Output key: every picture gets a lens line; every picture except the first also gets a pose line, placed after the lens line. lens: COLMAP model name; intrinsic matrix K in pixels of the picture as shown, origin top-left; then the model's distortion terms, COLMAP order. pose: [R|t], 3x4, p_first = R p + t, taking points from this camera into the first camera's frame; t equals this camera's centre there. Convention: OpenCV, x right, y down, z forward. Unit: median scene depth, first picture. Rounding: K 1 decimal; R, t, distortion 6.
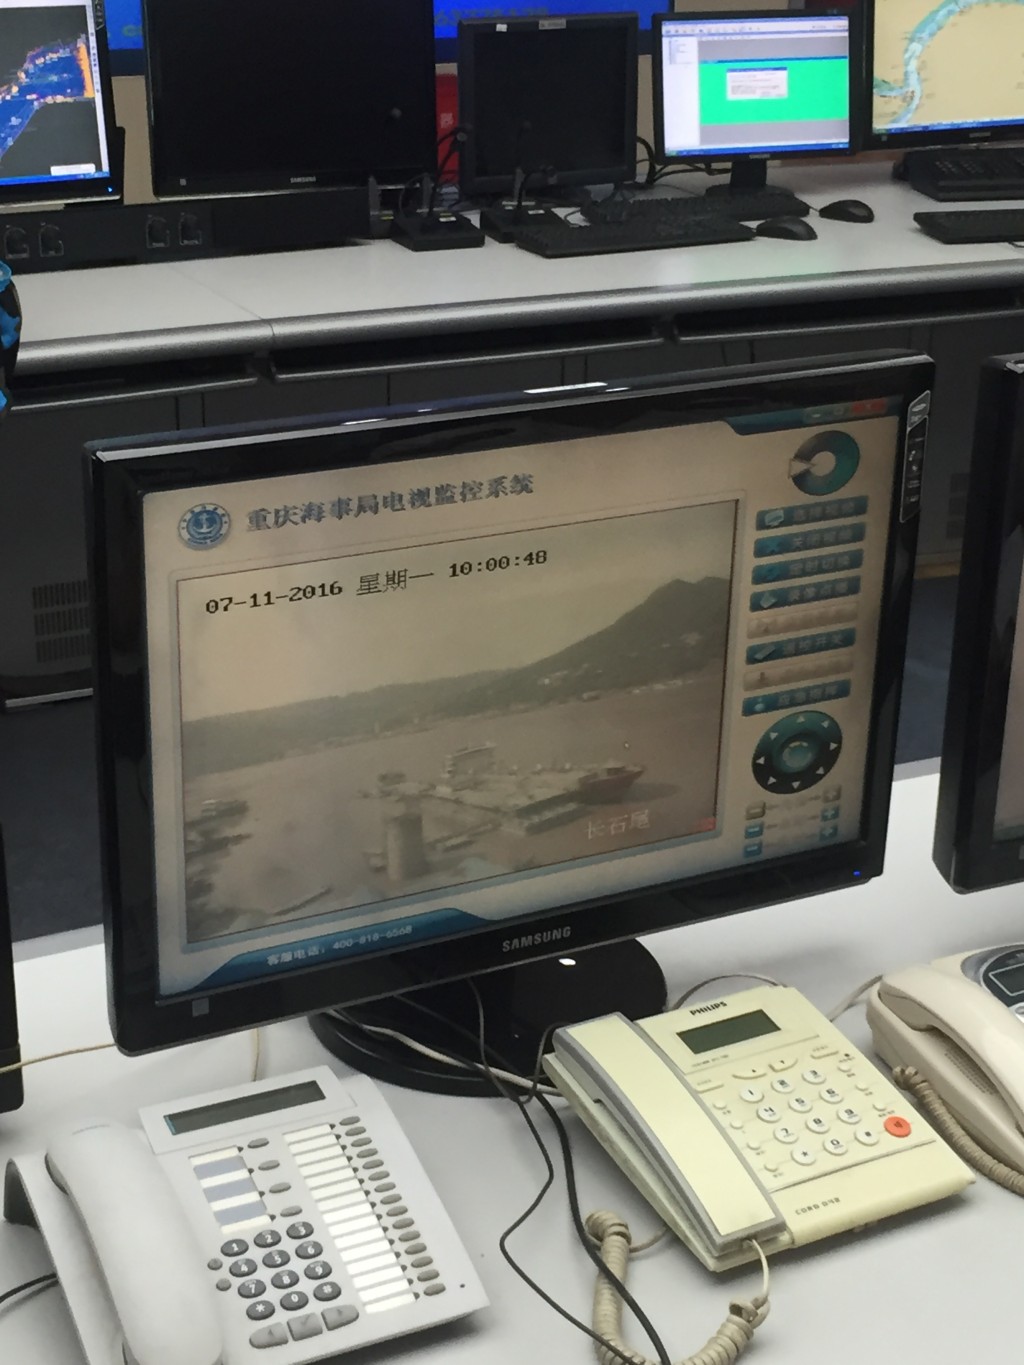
lens RADIAL K [[2302.0, 0, 449.9], [0, 2302.0, 689.6], [0, 0, 1]] dist [0.027785, 0.194874]
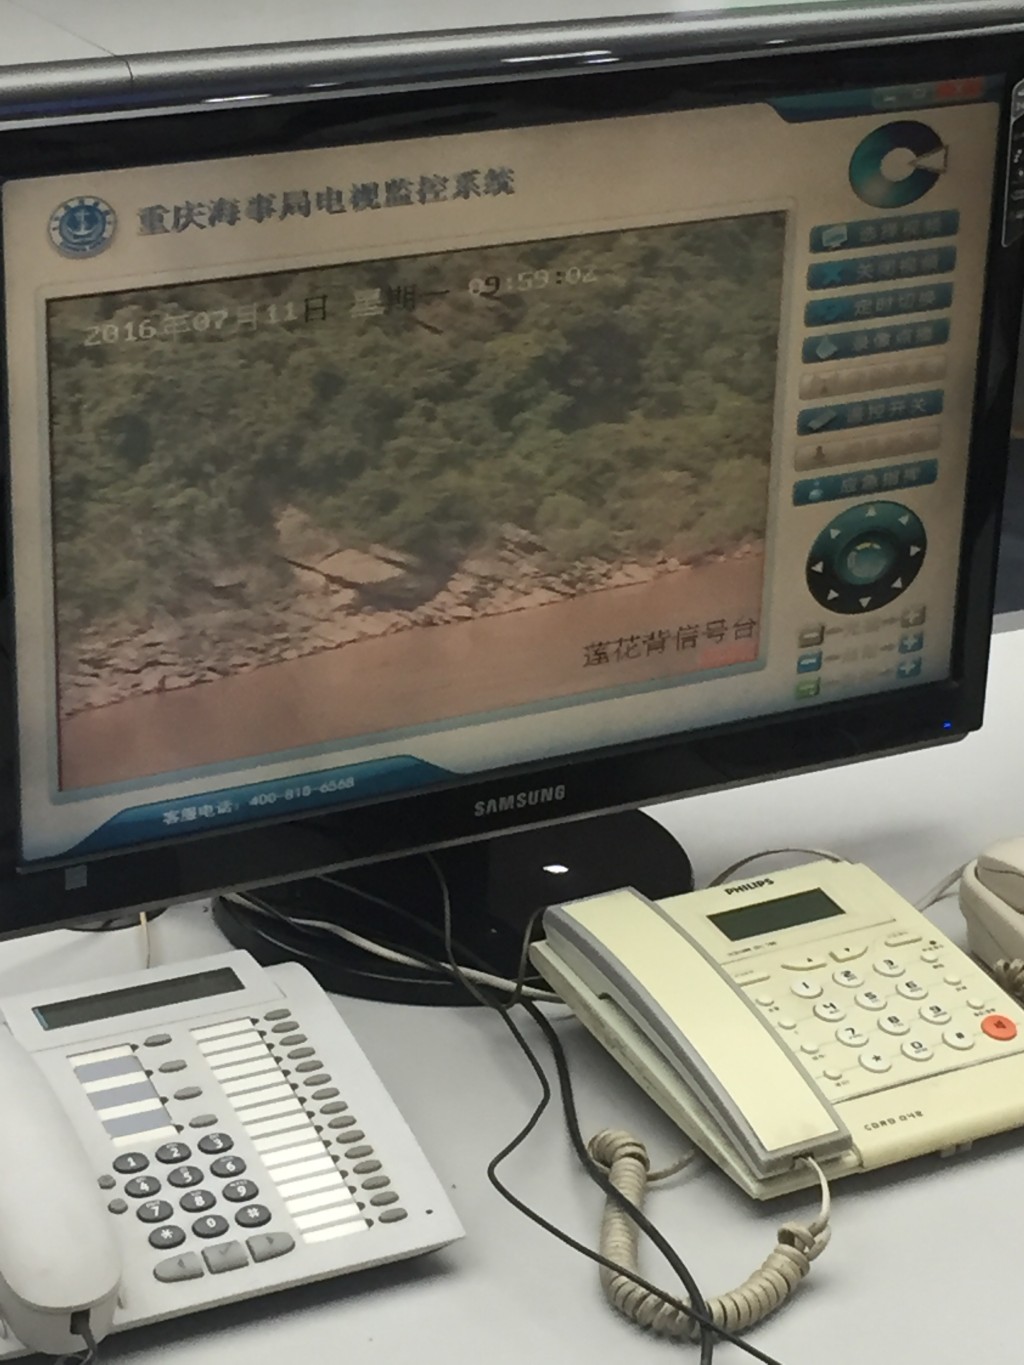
lens RADIAL K [[3422.0, 0, 414.9], [0, 3422.0, 684.5], [0, 0, 1]] dist [0.010321, 0.801688]
pose [[0.999877, -0.004896, 0.014874, -0.013775], [0.004899, 0.999988, -0.000148, 0.075398], [-0.014874, 0.000220, 0.999889, -0.120211]]
